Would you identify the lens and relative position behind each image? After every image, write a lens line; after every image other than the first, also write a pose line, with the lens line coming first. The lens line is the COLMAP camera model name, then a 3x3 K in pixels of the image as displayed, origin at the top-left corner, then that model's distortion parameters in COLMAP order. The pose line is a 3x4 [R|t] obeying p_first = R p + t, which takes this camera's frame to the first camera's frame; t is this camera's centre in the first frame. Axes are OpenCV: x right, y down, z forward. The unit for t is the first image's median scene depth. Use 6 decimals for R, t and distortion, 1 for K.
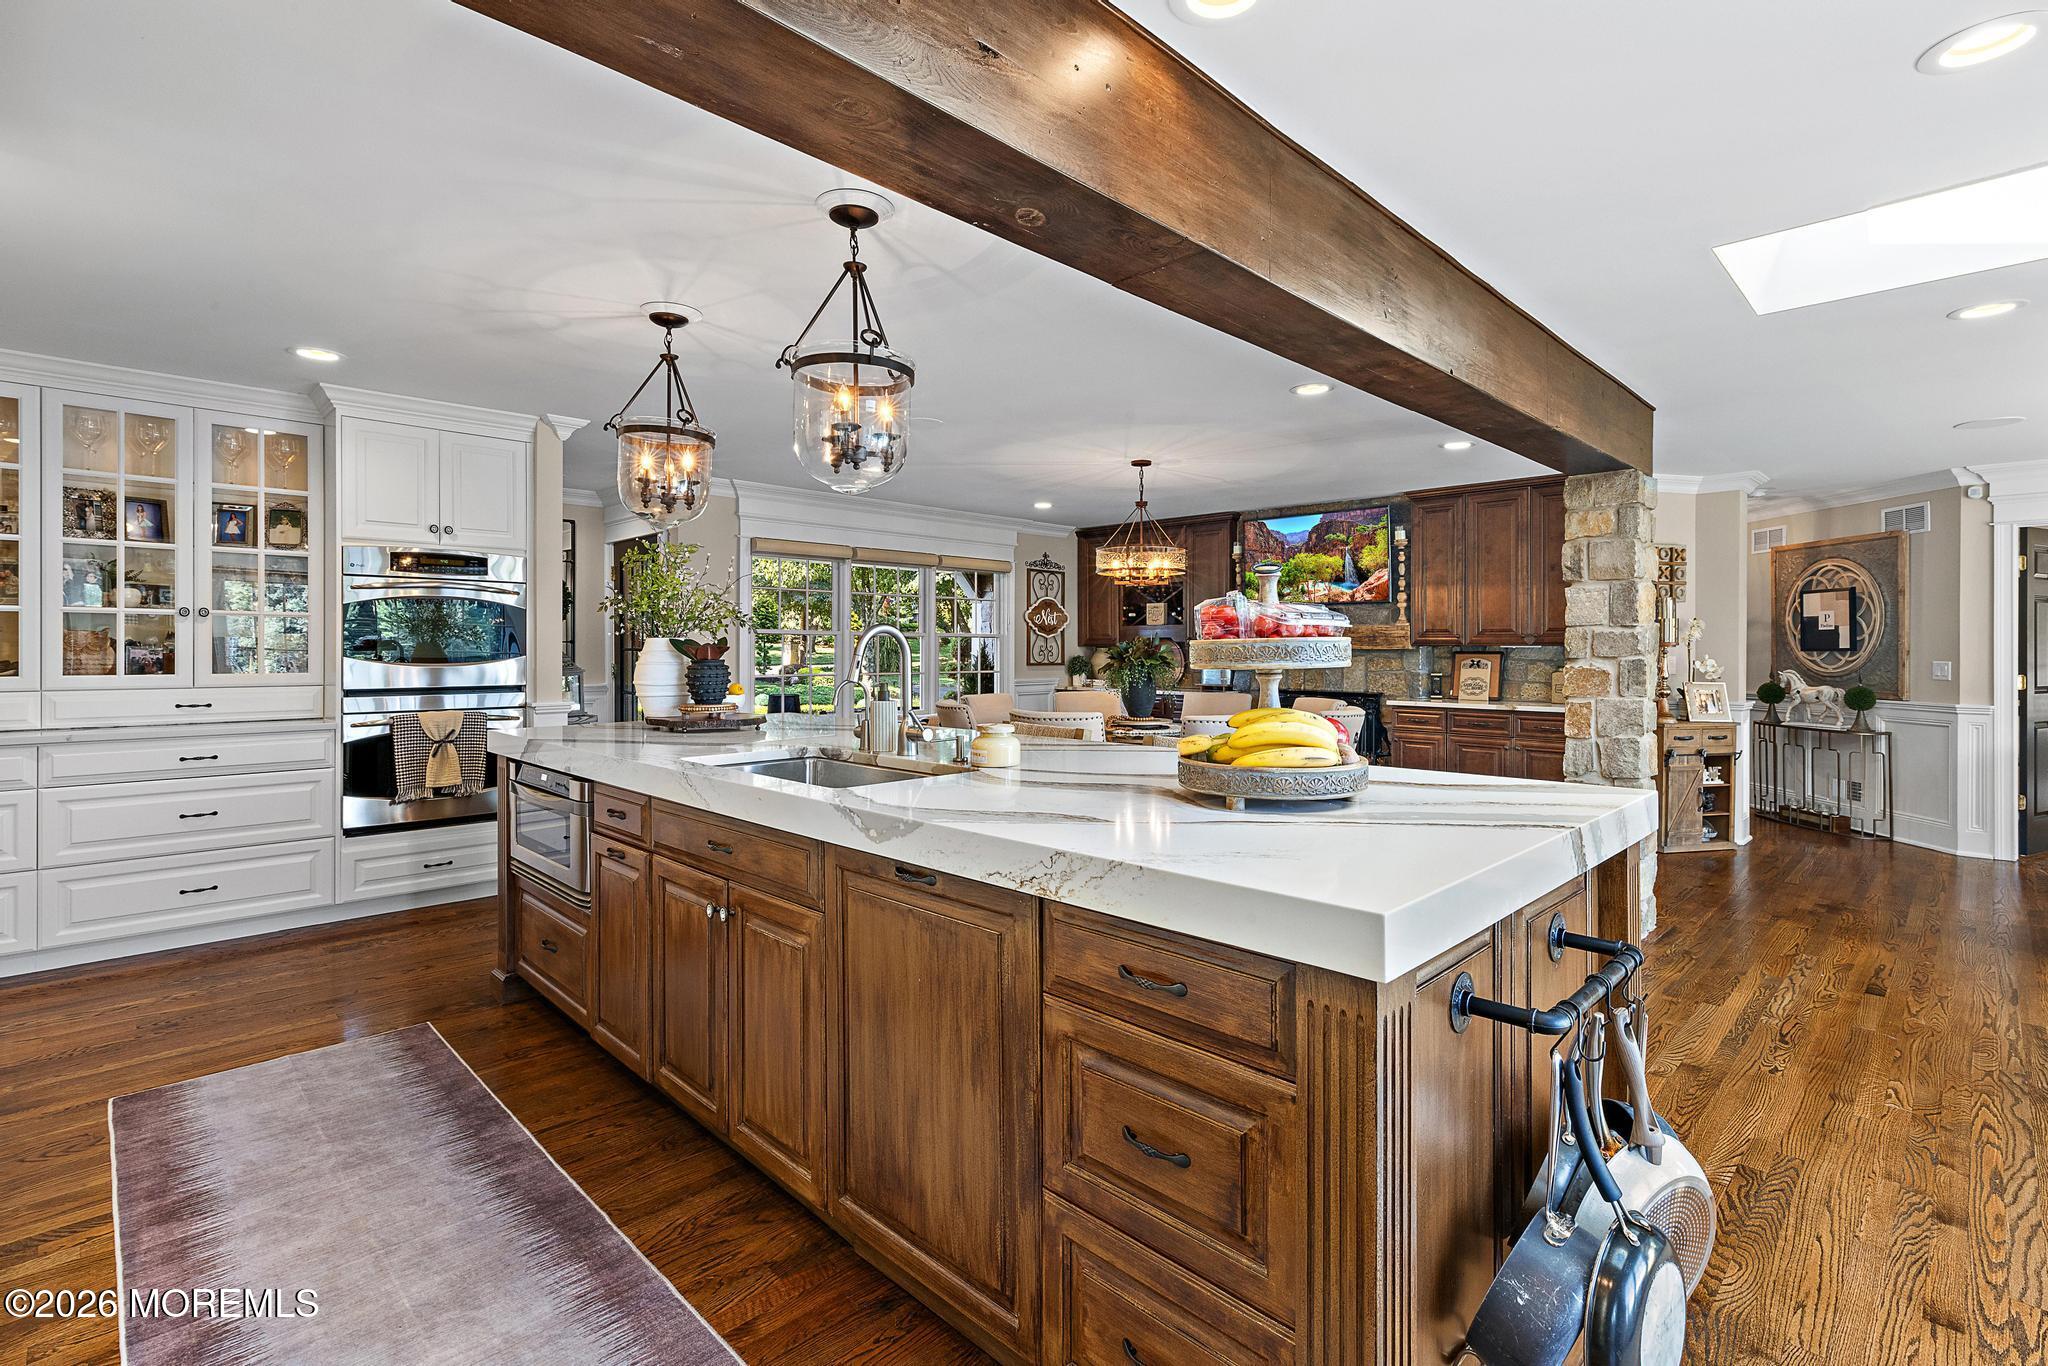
lens RADIAL K [[932.0, 0, 1024.2], [0, 932.0, 663.8], [0, 0, 1]] dist [0.008369, -0.001469]
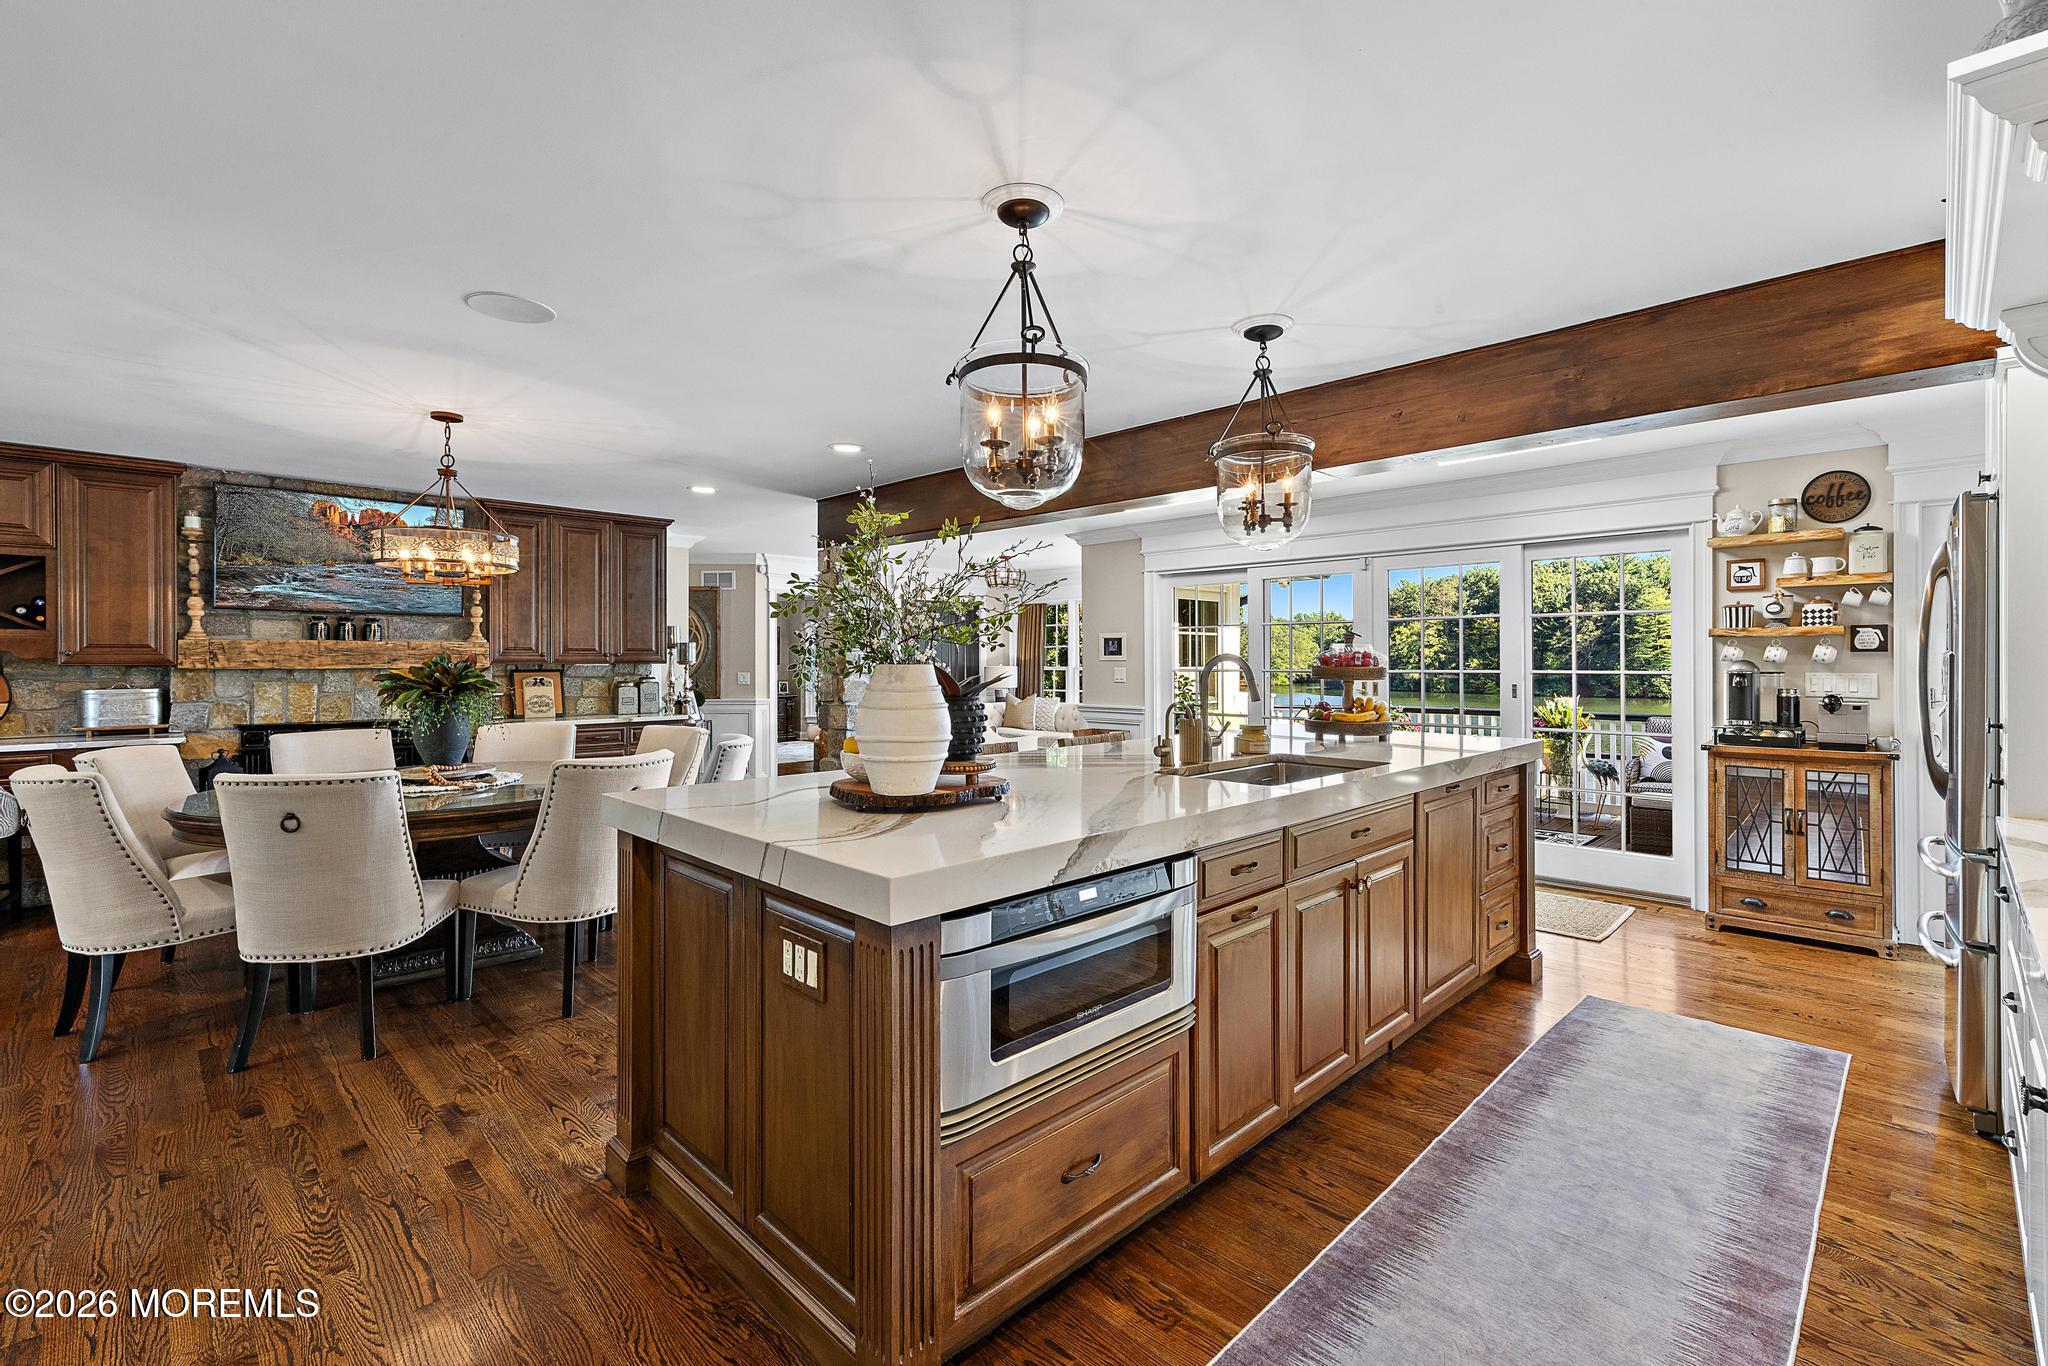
lens RADIAL K [[932.0, 0, 1007.6], [0, 932.0, 668.0], [0, 0, 1]] dist [0.008369, -0.001469]
pose [[-0.001108, -0.009009, 0.999959, -0.596201], [0.019703, 0.999765, 0.009029, -0.016034], [-0.999805, 0.019712, -0.000930, 0.556592]]
